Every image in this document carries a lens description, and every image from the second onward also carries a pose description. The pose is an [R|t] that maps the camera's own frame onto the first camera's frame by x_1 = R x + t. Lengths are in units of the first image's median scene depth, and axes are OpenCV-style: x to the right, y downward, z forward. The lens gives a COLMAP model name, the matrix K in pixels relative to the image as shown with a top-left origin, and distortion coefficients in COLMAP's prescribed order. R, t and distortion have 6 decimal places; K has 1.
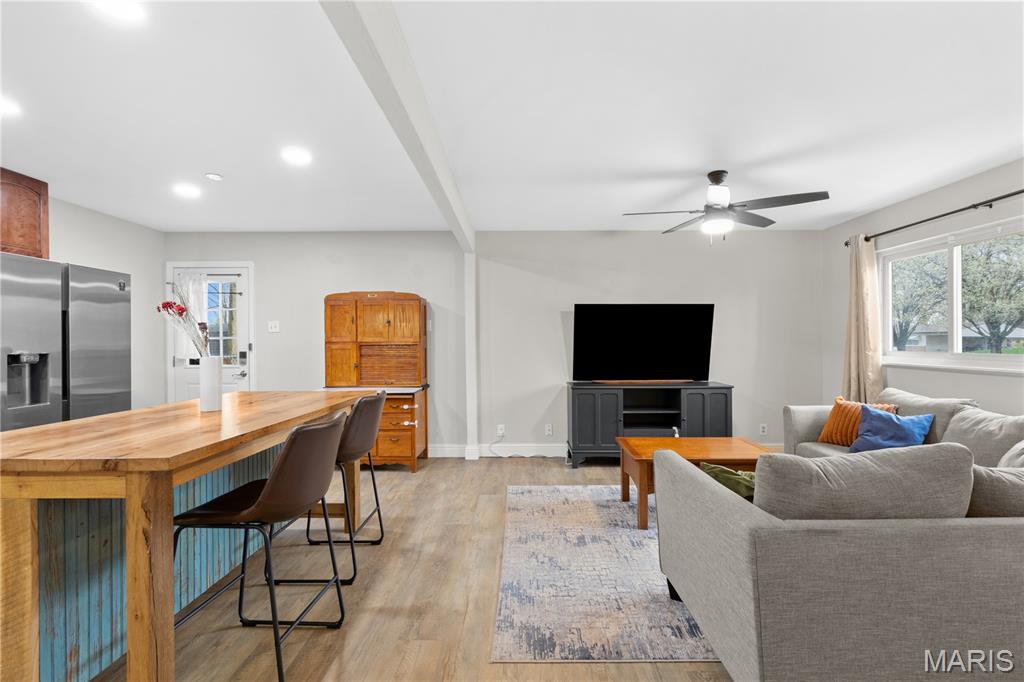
lens RADIAL K [[462.2, 0, 524.0], [0, 462.2, 347.3], [0, 0, 1]] dist [0.000017, 0.000877]
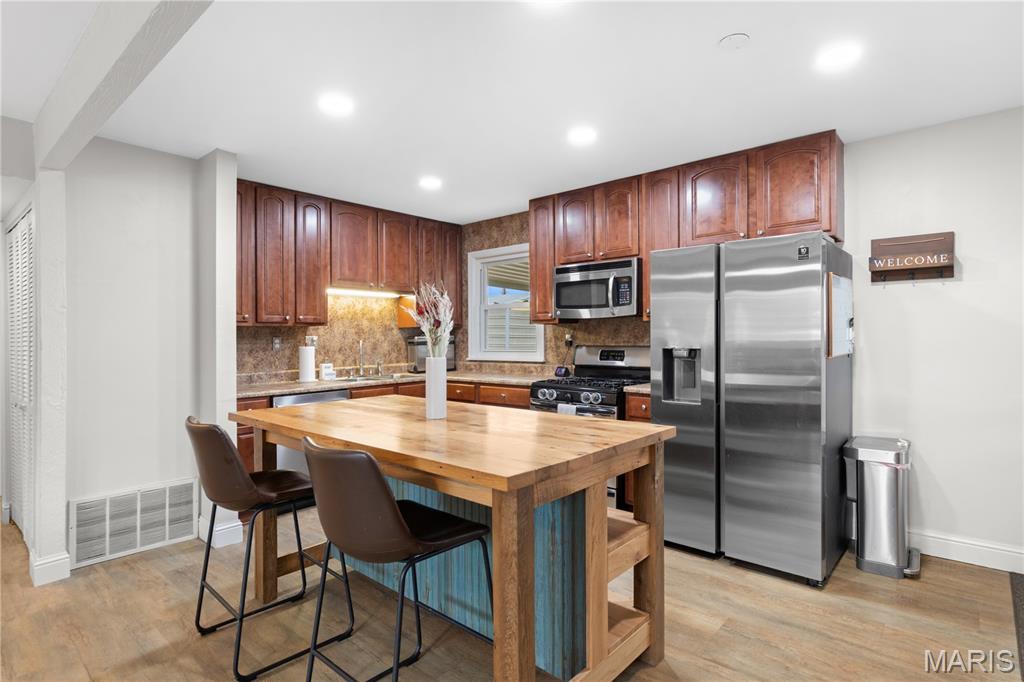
lens RADIAL K [[524.0, 0, 513.3], [0, 524.0, 335.3], [0, 0, 1]] dist [0.001510, 0.001002]
pose [[-0.658608, 0.011214, -0.752403, -0.008644], [0.003241, 0.999922, 0.012066, -0.021303], [0.752479, 0.005508, -0.658593, 1.112985]]
